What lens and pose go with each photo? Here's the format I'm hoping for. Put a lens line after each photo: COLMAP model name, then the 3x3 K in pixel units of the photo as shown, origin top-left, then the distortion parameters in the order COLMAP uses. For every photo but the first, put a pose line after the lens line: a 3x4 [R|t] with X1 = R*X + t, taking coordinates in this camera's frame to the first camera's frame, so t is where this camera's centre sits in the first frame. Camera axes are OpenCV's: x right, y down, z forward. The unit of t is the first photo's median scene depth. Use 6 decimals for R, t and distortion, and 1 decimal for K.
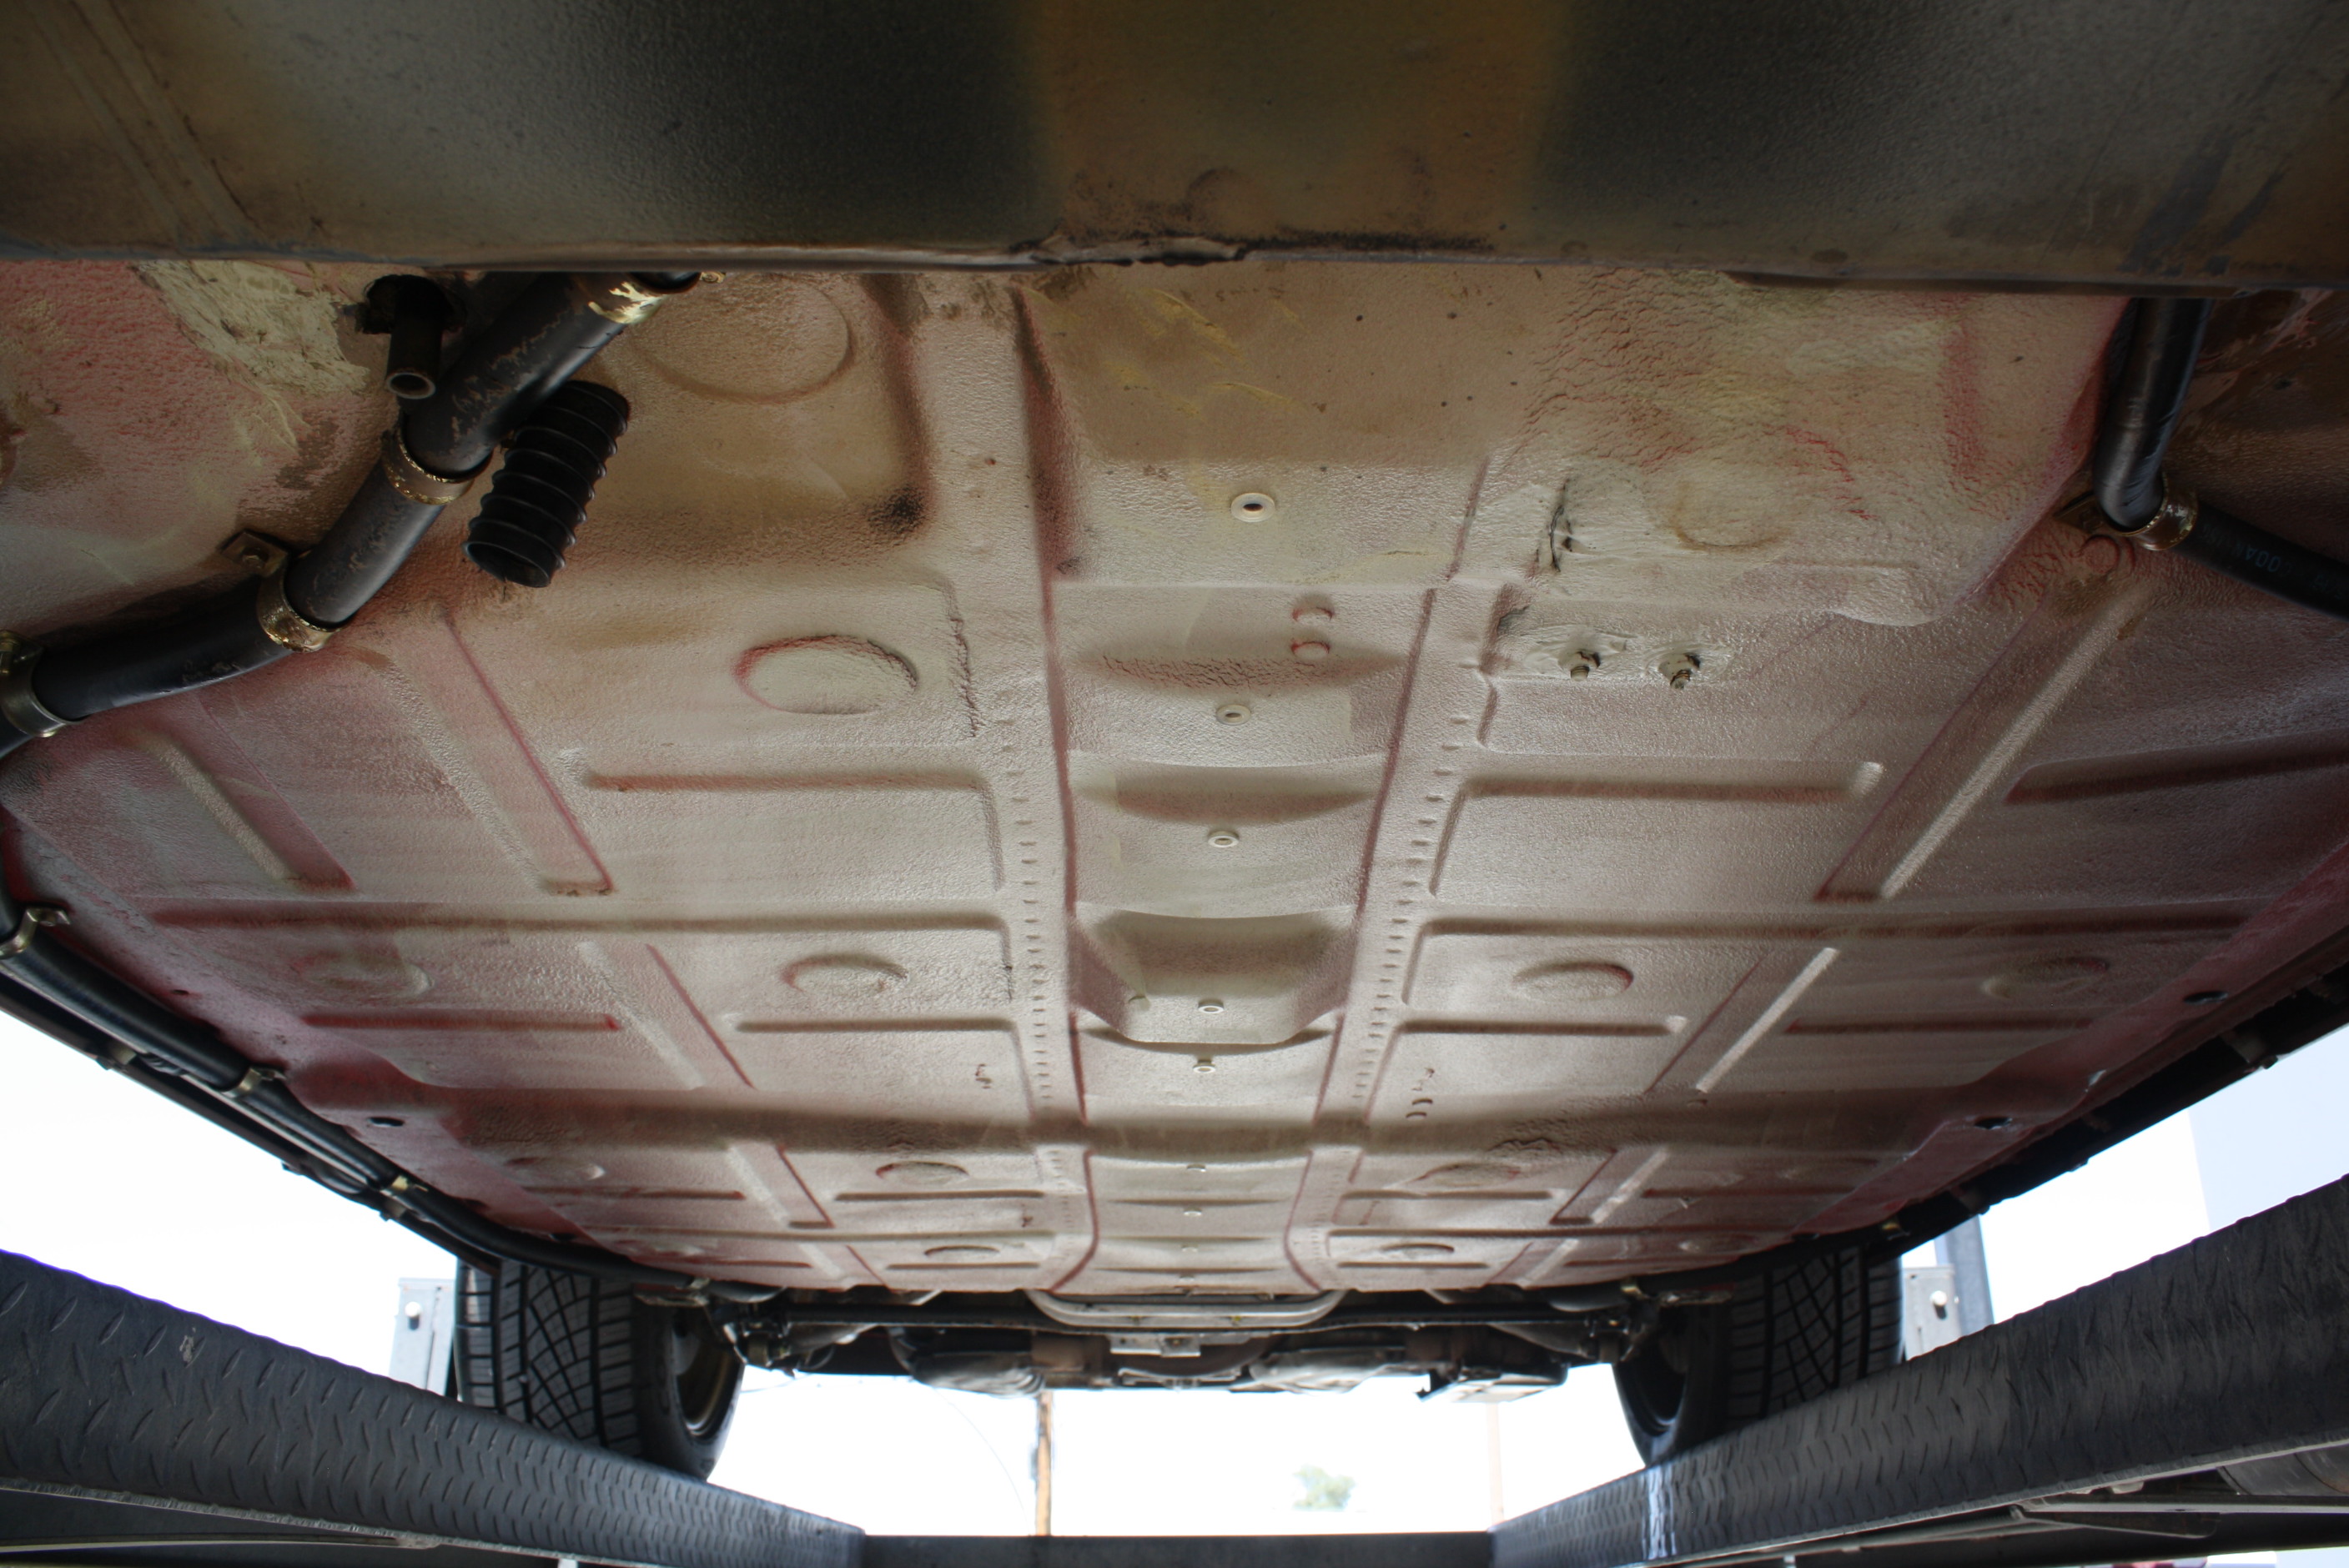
lens RADIAL K [[1964.7, 0, 1215.0], [0, 1964.7, 754.8], [0, 0, 1]] dist [-0.168959, 0.132067]
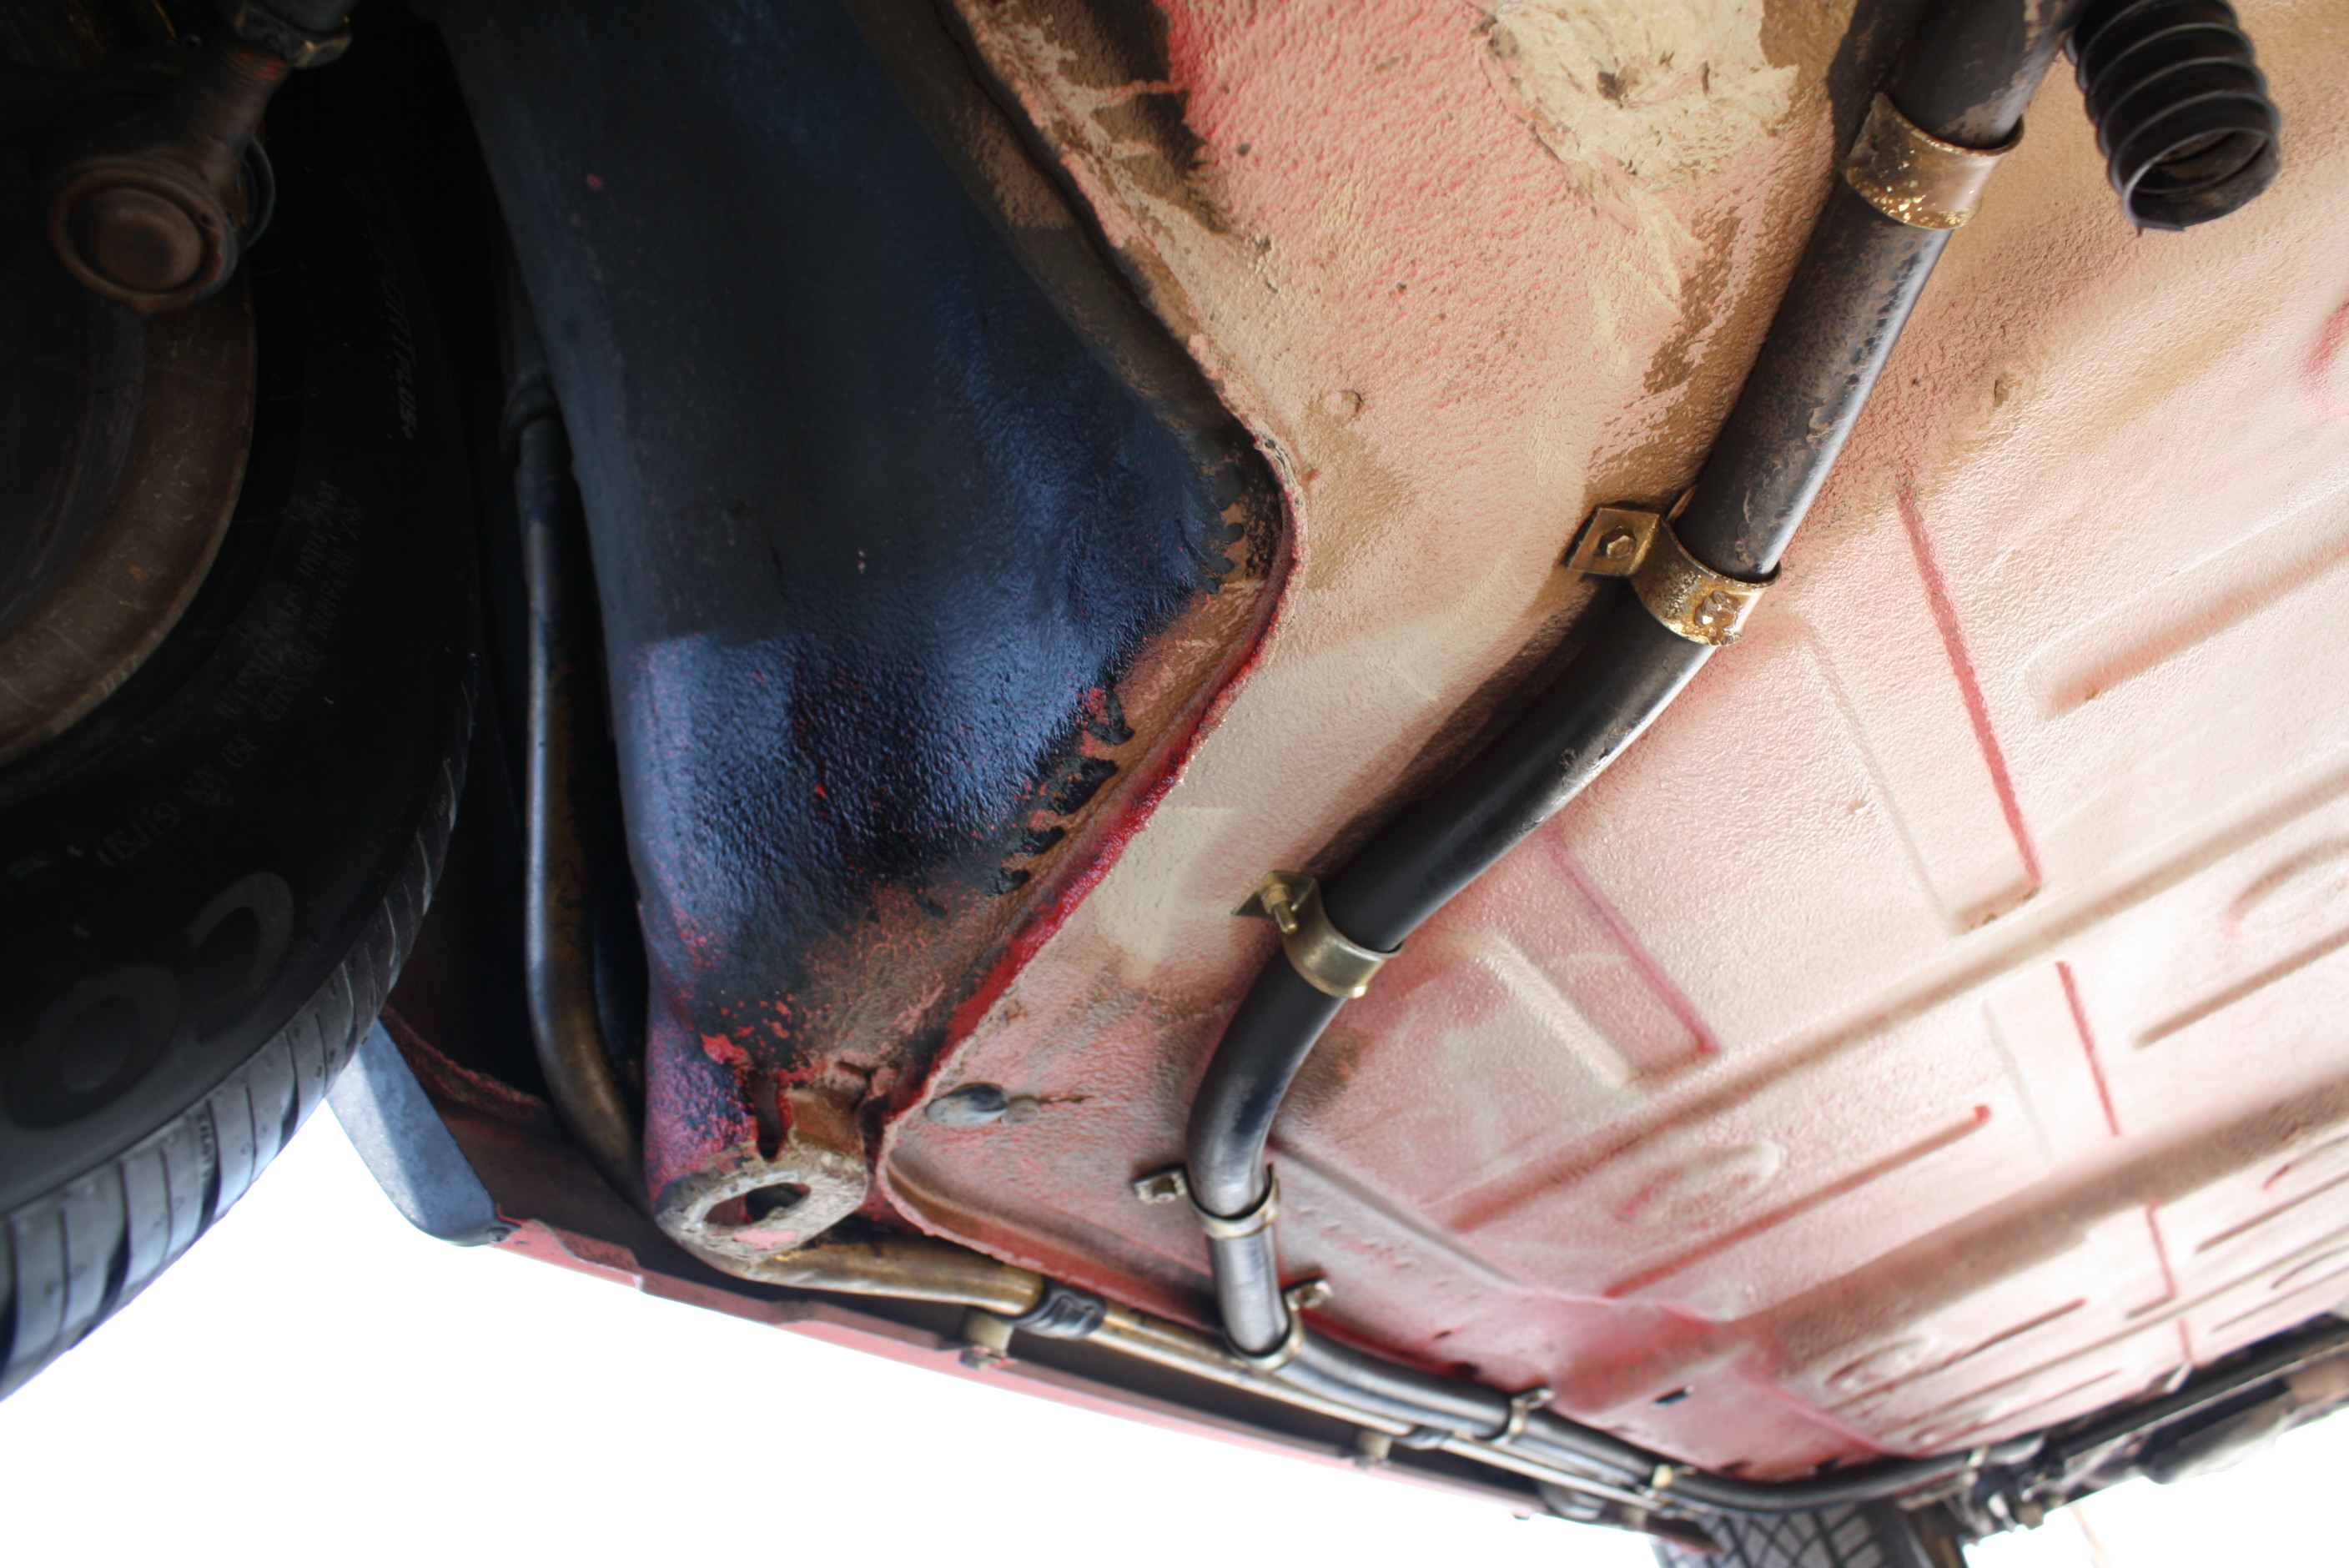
lens RADIAL K [[1964.7, 0, 1215.0], [0, 1964.7, 754.8], [0, 0, 1]] dist [-0.168959, 0.132067]
pose [[0.832906, -0.481601, -0.272630, -0.417743], [0.447592, 0.875948, -0.179936, 0.020027], [0.325467, 0.027843, 0.945143, 0.261337]]
